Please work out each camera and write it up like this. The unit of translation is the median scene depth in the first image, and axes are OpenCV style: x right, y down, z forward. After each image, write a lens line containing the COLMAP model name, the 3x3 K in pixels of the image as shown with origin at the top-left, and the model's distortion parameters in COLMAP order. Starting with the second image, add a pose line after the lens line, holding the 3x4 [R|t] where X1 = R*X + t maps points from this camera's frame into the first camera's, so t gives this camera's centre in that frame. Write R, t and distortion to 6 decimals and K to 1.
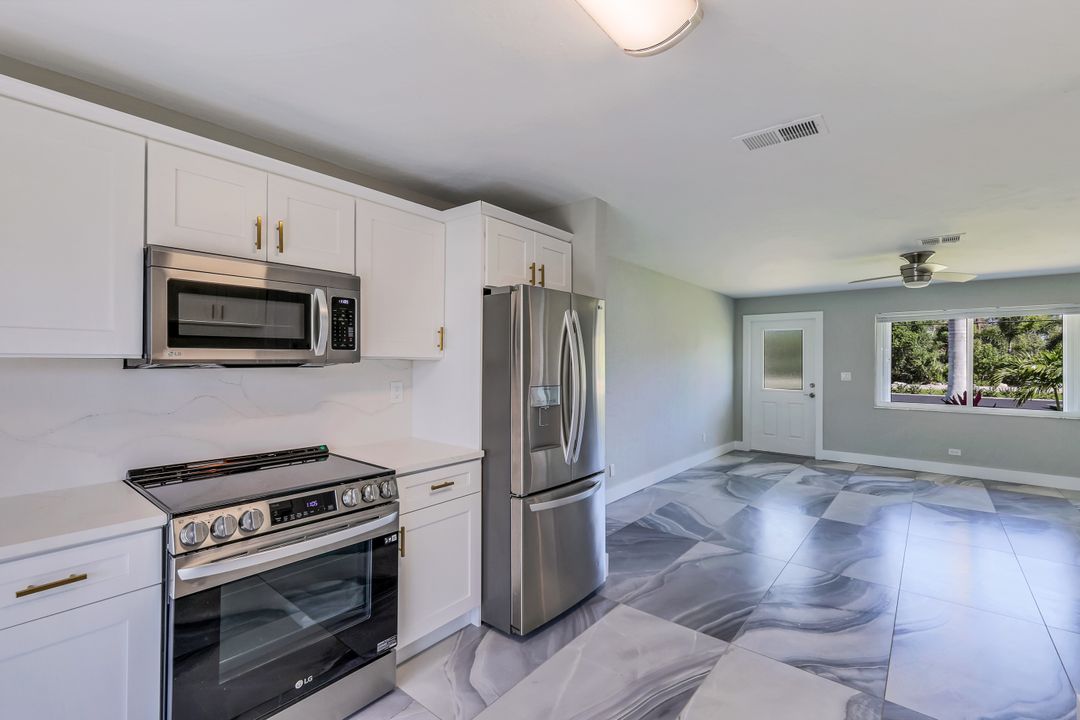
lens RADIAL K [[471.8, 0, 540.6], [0, 471.8, 356.9], [0, 0, 1]] dist [0.002299, -0.000837]
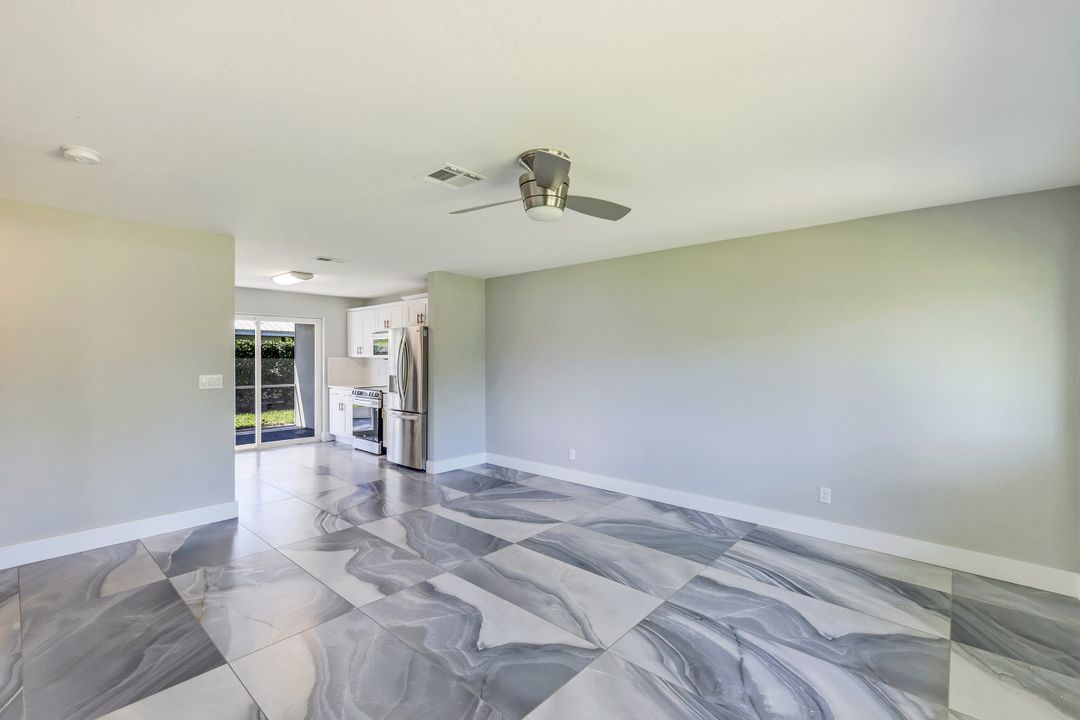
lens RADIAL K [[471.8, 0, 542.2], [0, 471.8, 353.4], [0, 0, 1]] dist [0.002299, -0.000837]
pose [[-0.032071, -0.014402, -0.999382, 1.261186], [0.007454, 0.999865, -0.014649, 0.014709], [0.999458, -0.007919, -0.031960, 0.950108]]
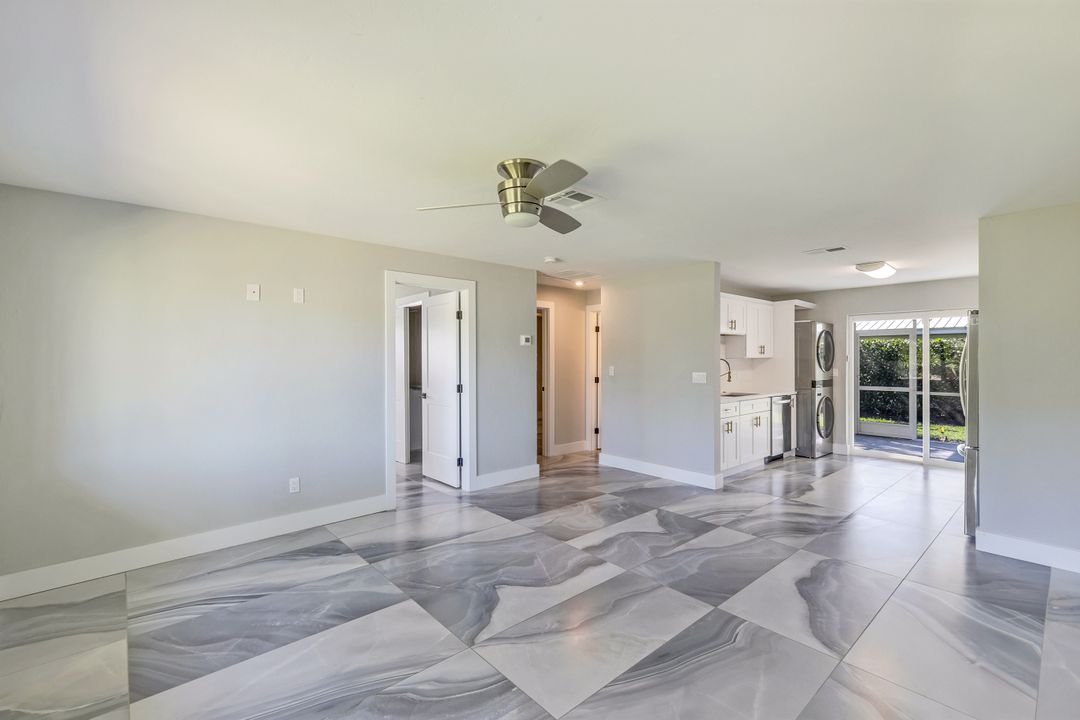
lens RADIAL K [[471.8, 0, 543.5], [0, 471.8, 361.3], [0, 0, 1]] dist [0.002299, -0.000837]
pose [[-0.988891, -0.010333, 0.148284, 0.643282], [-0.010356, 0.999946, 0.000621, 0.013950], [-0.148282, -0.000921, -0.988945, 1.457115]]
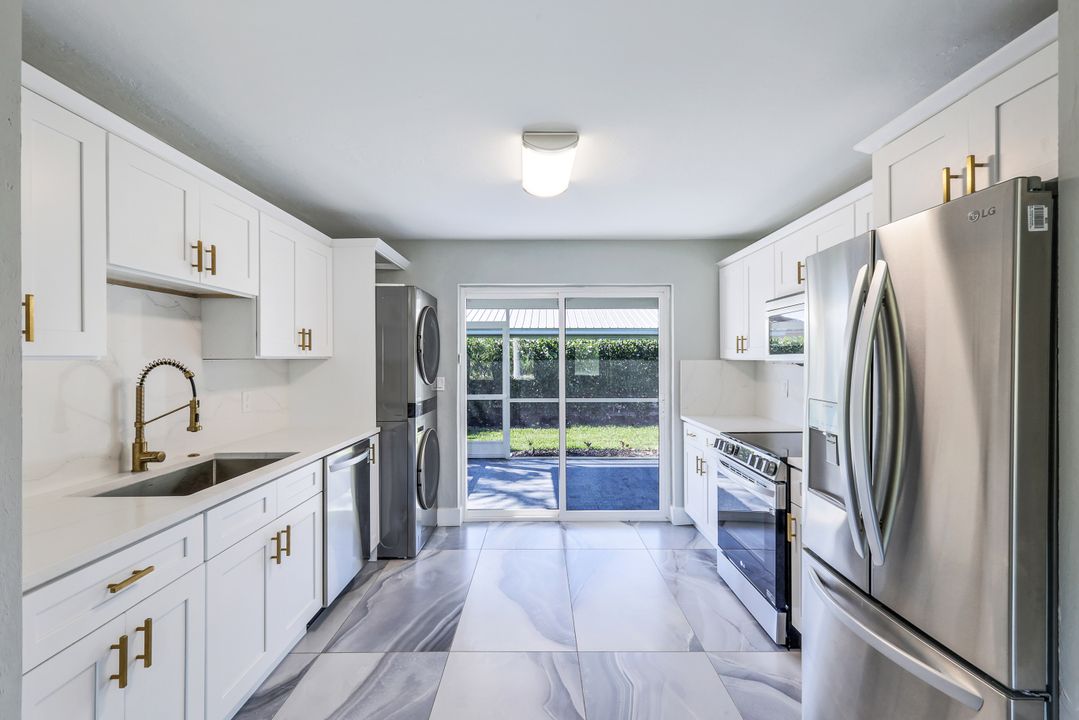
lens RADIAL K [[471.4, 0, 539.3], [0, 471.4, 357.8], [0, 0, 1]] dist [0.002299, -0.000837]
pose [[-0.769308, -0.007698, -0.638832, 0.366571], [0.000828, 0.999915, -0.013046, 0.005091], [0.638877, -0.010566, -0.769236, 0.633971]]
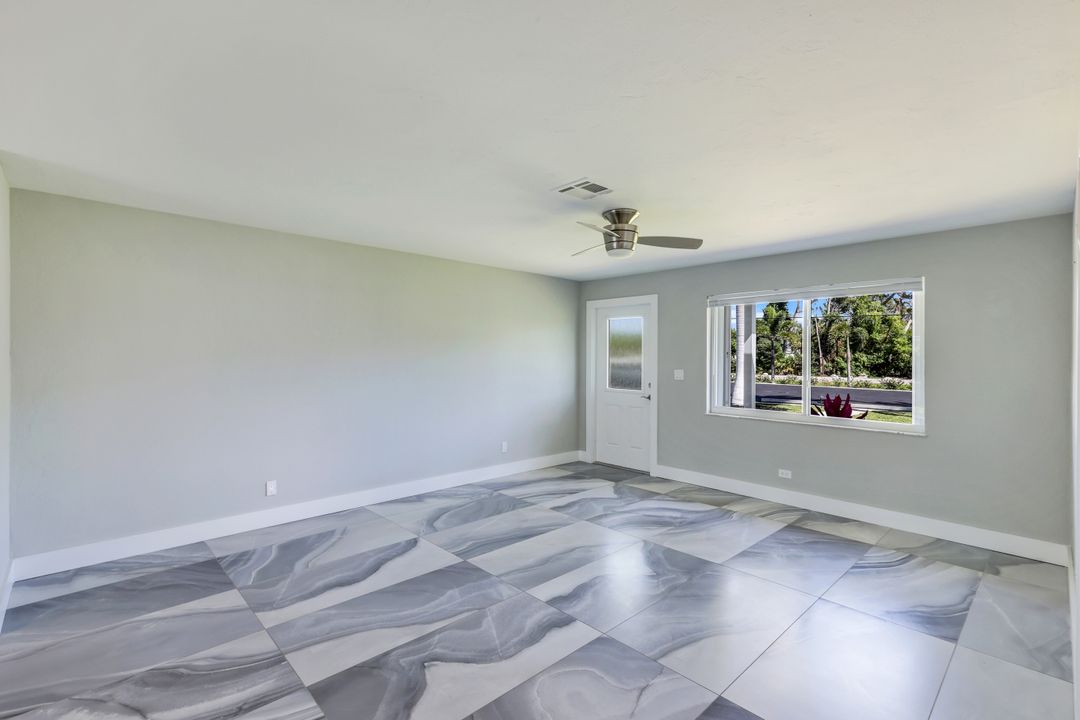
lens RADIAL K [[489.9, 0, 543.5], [0, 489.9, 359.5], [0, 0, 1]] dist [0.009635, -0.000291]
pose [[0.992836, -0.002021, -0.119471, 0.719217], [0.004096, 0.999845, 0.017126, 0.000330], [0.119418, -0.017493, 0.992690, 0.199550]]
